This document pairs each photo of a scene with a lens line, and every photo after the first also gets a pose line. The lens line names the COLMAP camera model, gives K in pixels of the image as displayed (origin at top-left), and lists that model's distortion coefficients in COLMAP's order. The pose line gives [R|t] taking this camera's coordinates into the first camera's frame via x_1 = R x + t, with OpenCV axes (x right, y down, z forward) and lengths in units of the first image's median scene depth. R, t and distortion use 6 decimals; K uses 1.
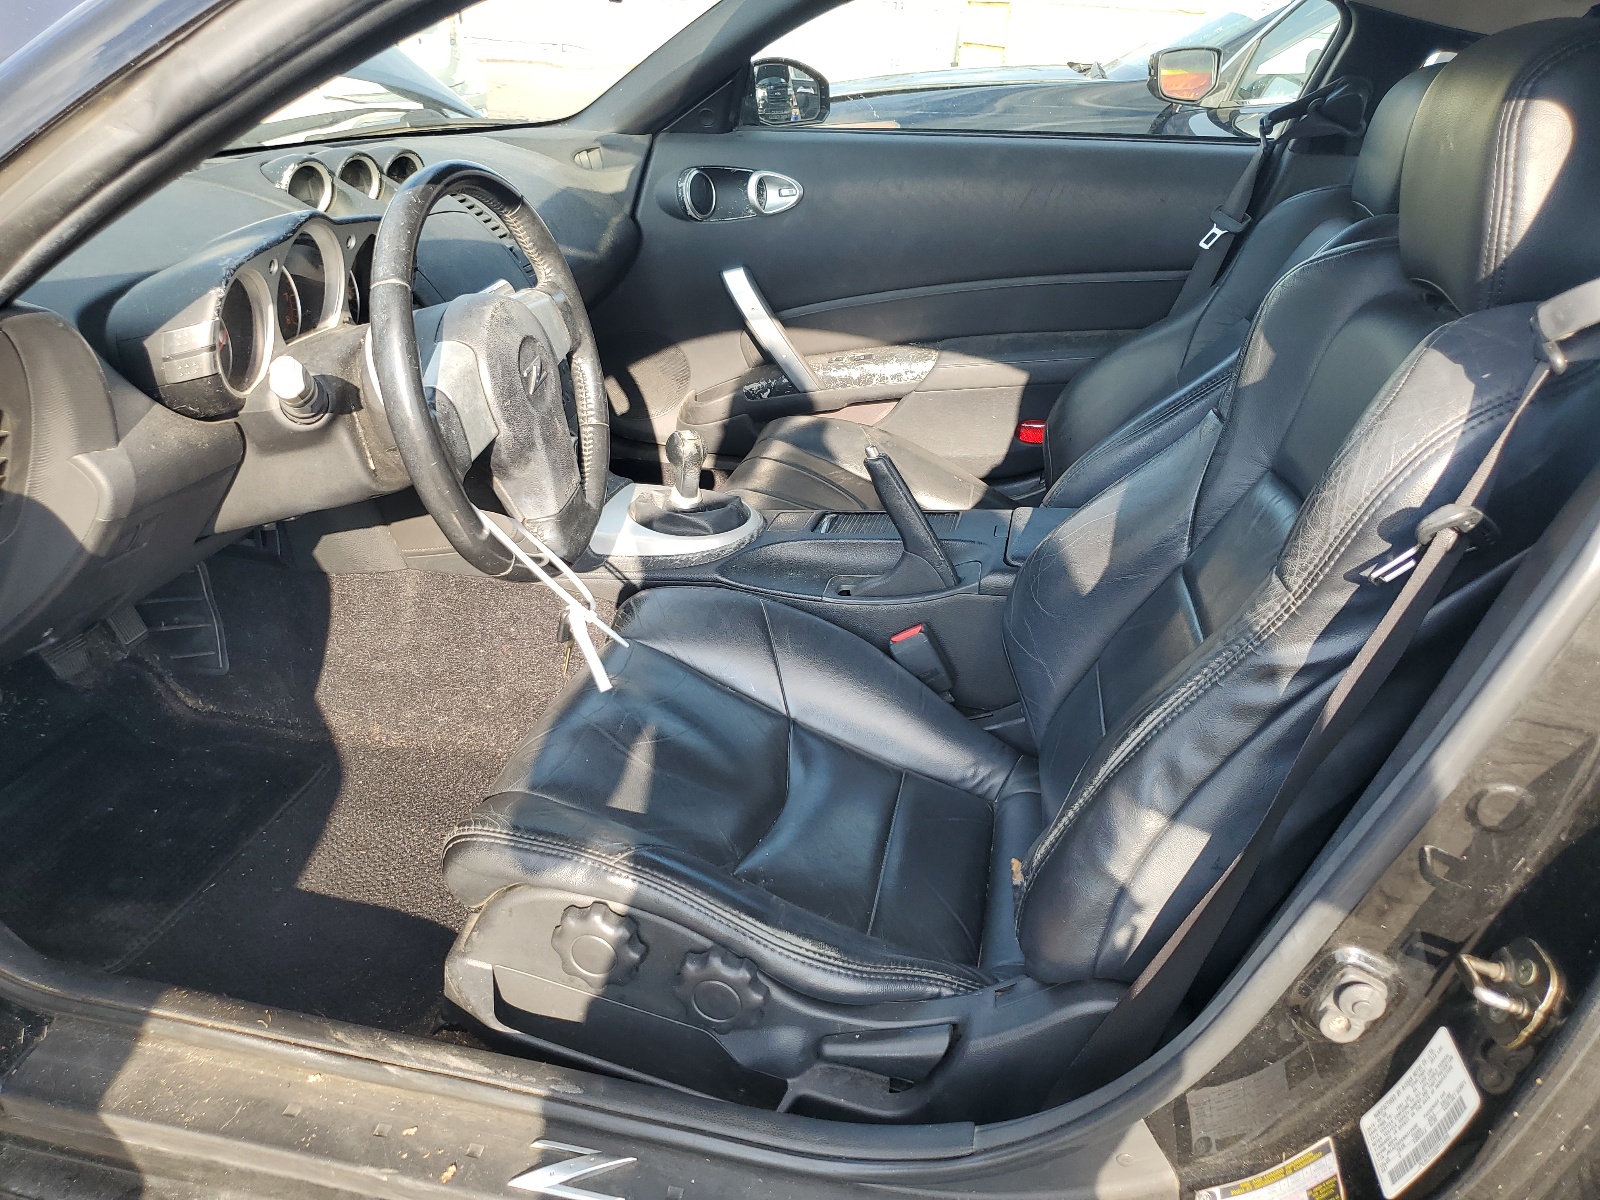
lens RADIAL K [[1238.6, 0, 800.0], [0, 1238.6, 600.0], [0, 0, 1]] dist [0.000056, 0.001452]
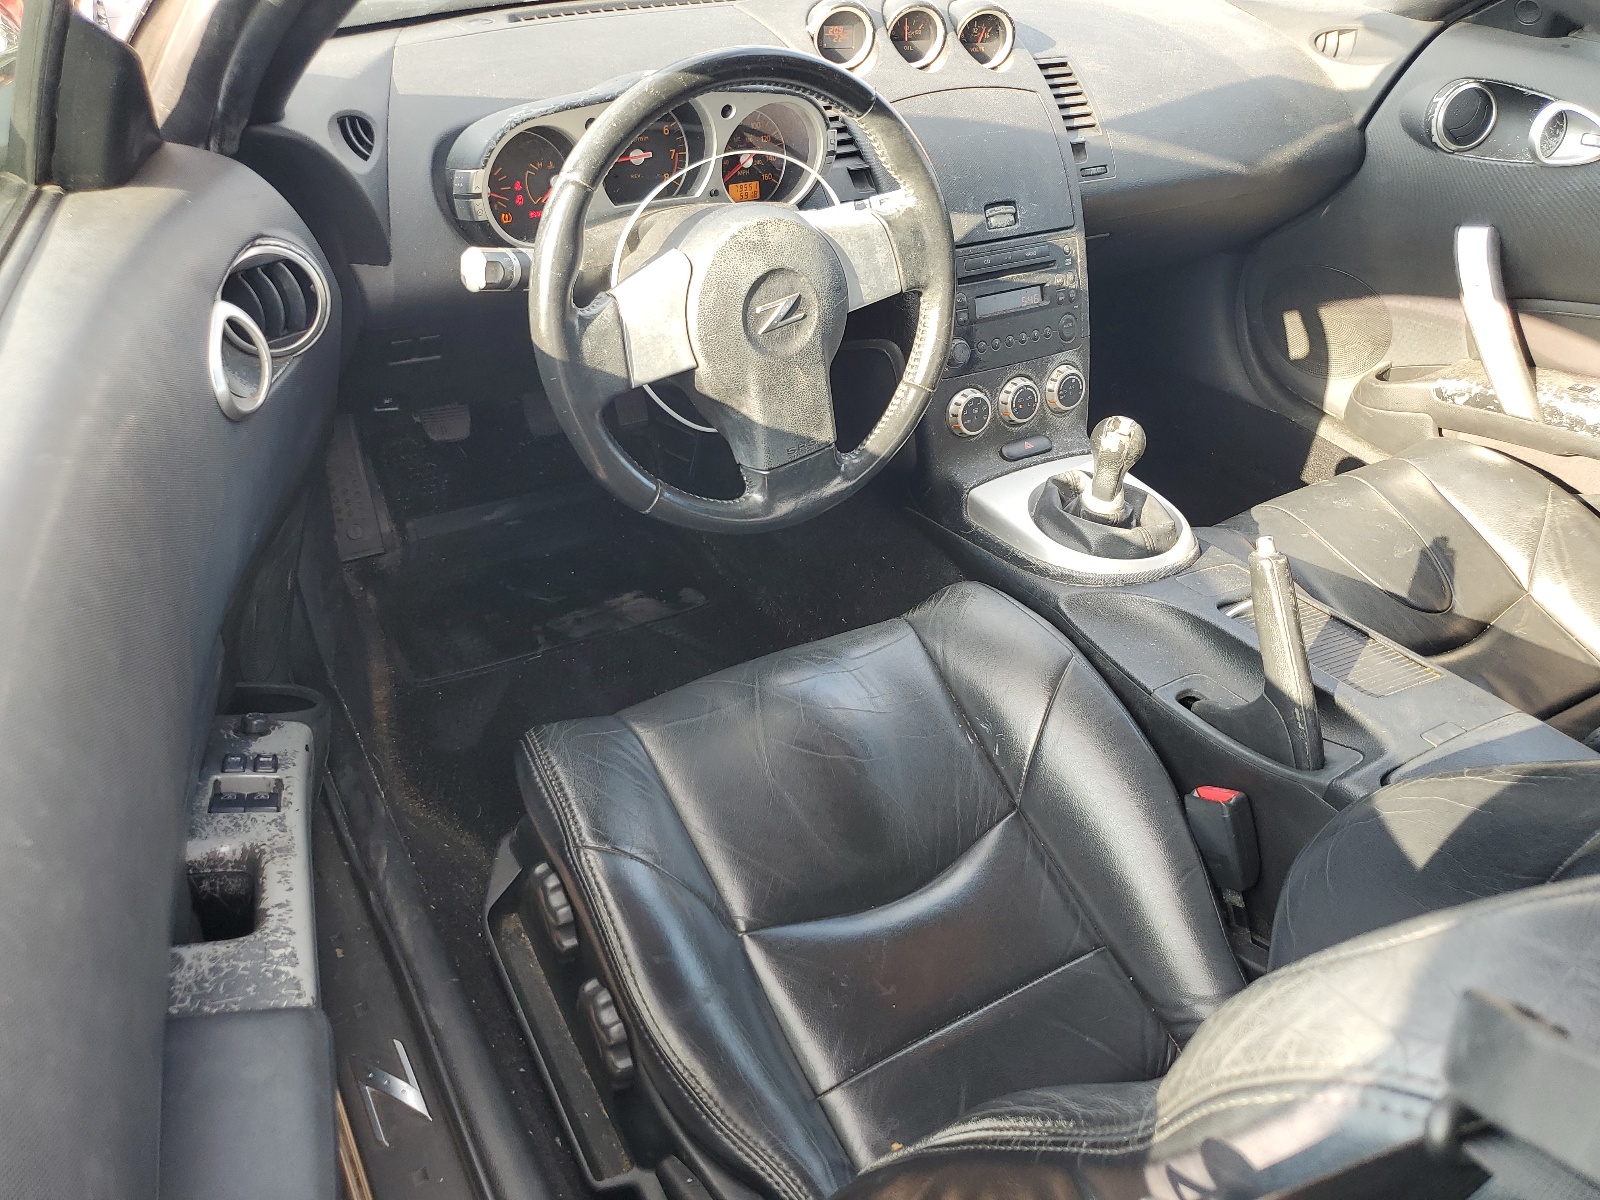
lens RADIAL K [[1238.6, 0, 800.0], [0, 1238.6, 600.0], [0, 0, 1]] dist [0.000056, 0.001452]
pose [[0.682414, 0.434921, -0.587499, 0.209099], [-0.347904, 0.900109, 0.262233, -0.125053], [0.642864, 0.025441, 0.765558, 0.189139]]
